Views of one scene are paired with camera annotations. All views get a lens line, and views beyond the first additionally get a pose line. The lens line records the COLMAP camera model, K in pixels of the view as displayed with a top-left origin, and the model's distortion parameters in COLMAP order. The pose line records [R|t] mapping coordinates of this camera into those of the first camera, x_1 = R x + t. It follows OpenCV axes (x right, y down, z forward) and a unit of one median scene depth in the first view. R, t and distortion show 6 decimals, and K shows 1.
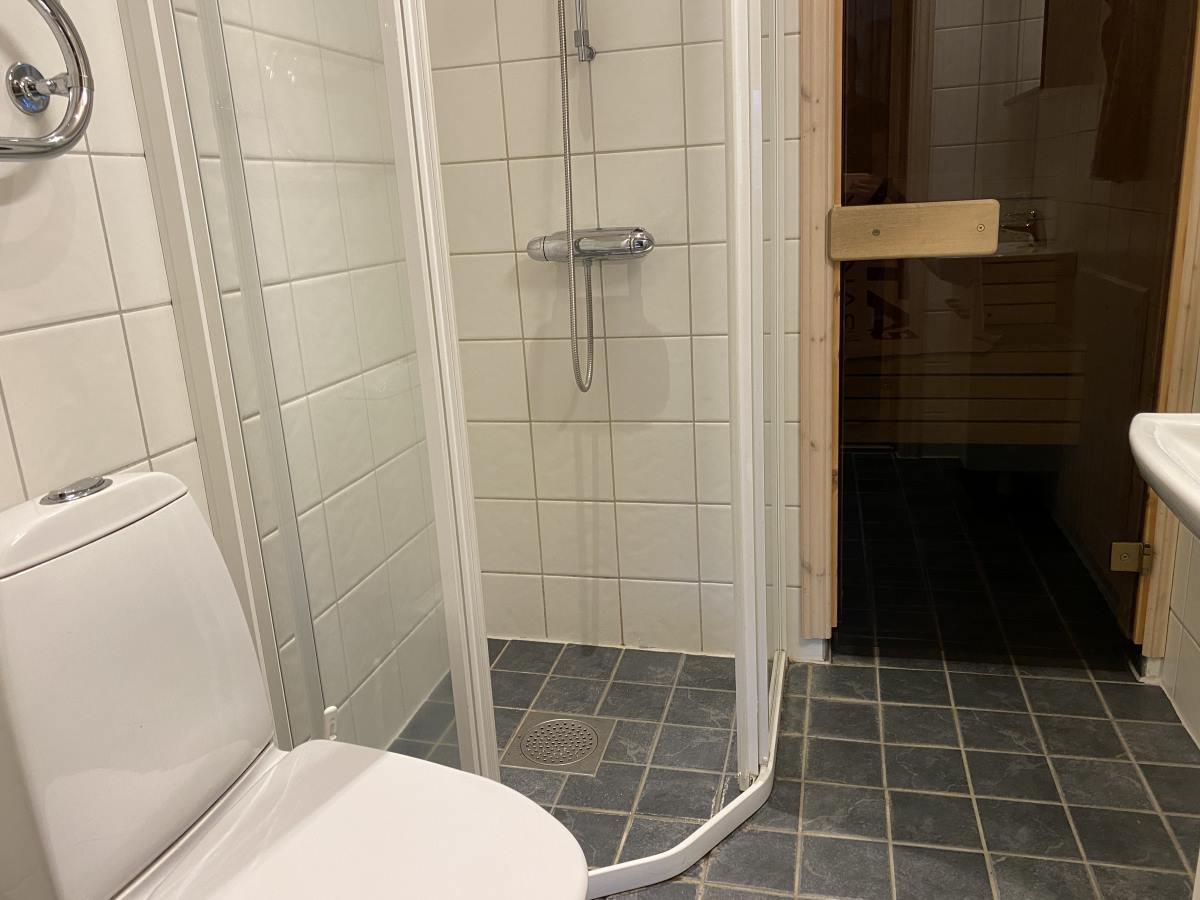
lens RADIAL K [[904.3, 0, 602.5], [0, 904.3, 451.9], [0, 0, 1]] dist [-0.005867, -0.013813]
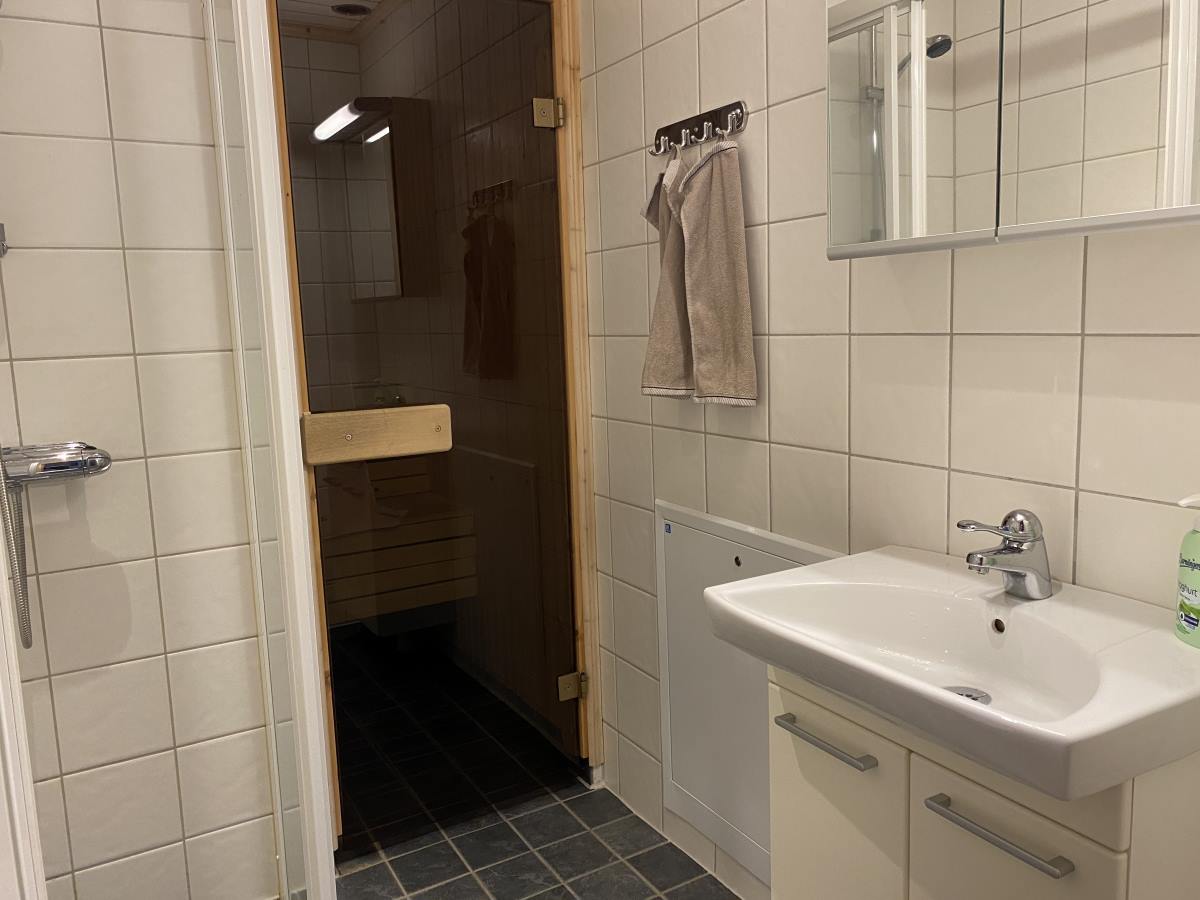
lens RADIAL K [[904.3, 0, 605.8], [0, 904.3, 438.9], [0, 0, 1]] dist [-0.005867, -0.013813]
pose [[0.712366, -0.056154, 0.699558, -0.203660], [0.185552, 0.976393, -0.110573, -0.063154], [-0.676835, 0.208573, 0.705969, 0.049635]]
